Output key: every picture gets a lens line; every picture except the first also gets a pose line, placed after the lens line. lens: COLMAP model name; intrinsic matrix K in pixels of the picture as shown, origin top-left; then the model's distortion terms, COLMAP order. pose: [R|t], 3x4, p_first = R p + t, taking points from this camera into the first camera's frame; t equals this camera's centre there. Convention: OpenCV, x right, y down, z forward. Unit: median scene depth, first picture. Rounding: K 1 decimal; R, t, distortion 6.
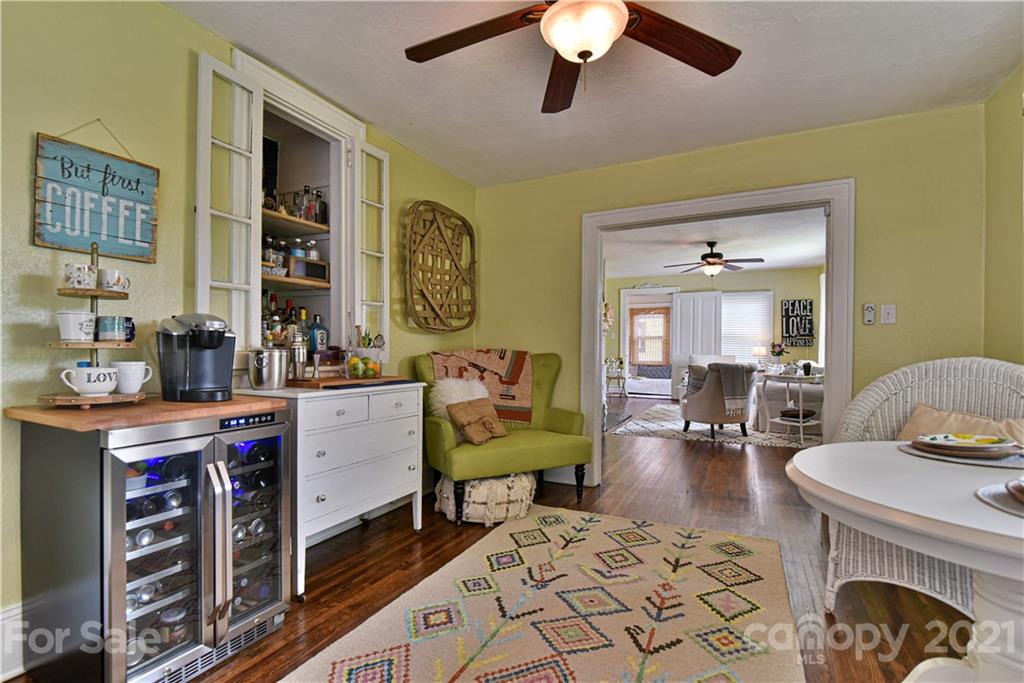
lens RADIAL K [[478.1, 0, 502.5], [0, 478.1, 351.9], [0, 0, 1]] dist [-0.019708, 0.001609]
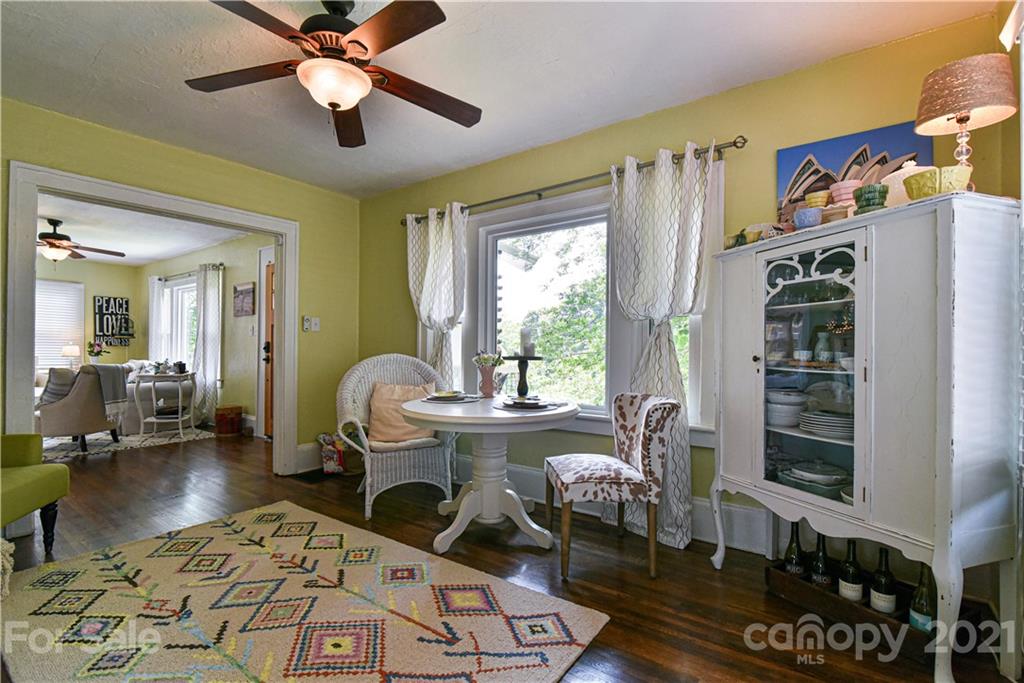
lens RADIAL K [[478.1, 0, 495.1], [0, 478.1, 357.9], [0, 0, 1]] dist [-0.019708, 0.001609]
pose [[0.184802, -0.016820, 0.982632, -0.591457], [0.004100, 0.999858, 0.016344, 0.000302], [-0.982767, 0.001009, 0.184845, 0.236994]]
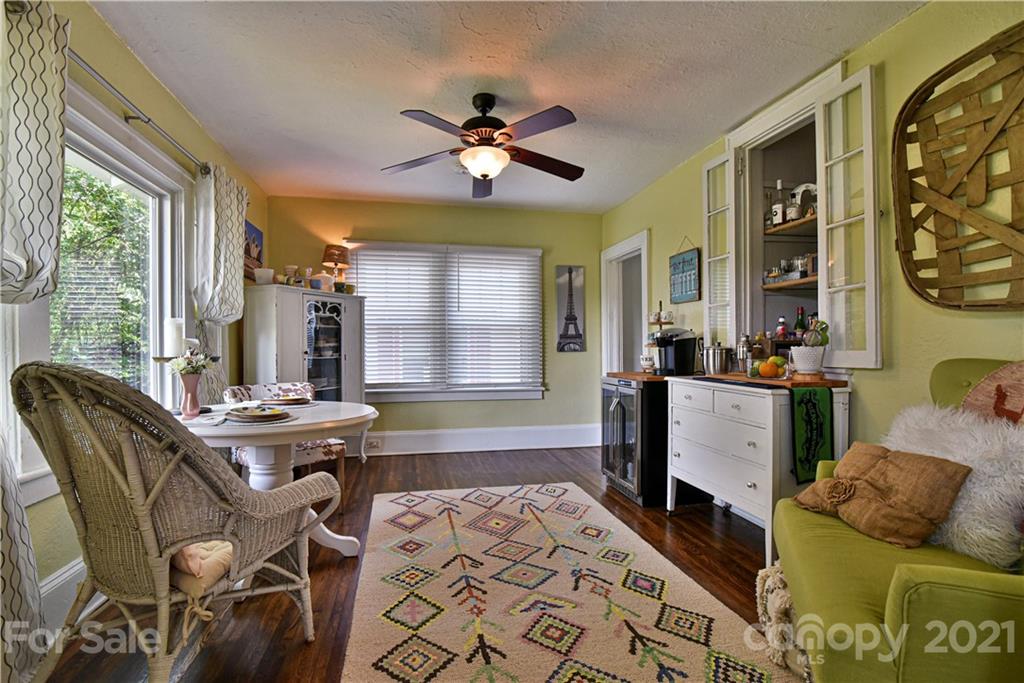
lens RADIAL K [[478.1, 0, 504.6], [0, 478.1, 346.8], [0, 0, 1]] dist [-0.019708, 0.001609]
pose [[-0.781220, 0.000174, -0.624256, 0.759770], [-0.003501, 0.999983, 0.004660, -0.010131], [0.624246, 0.005826, -0.781206, 1.519597]]
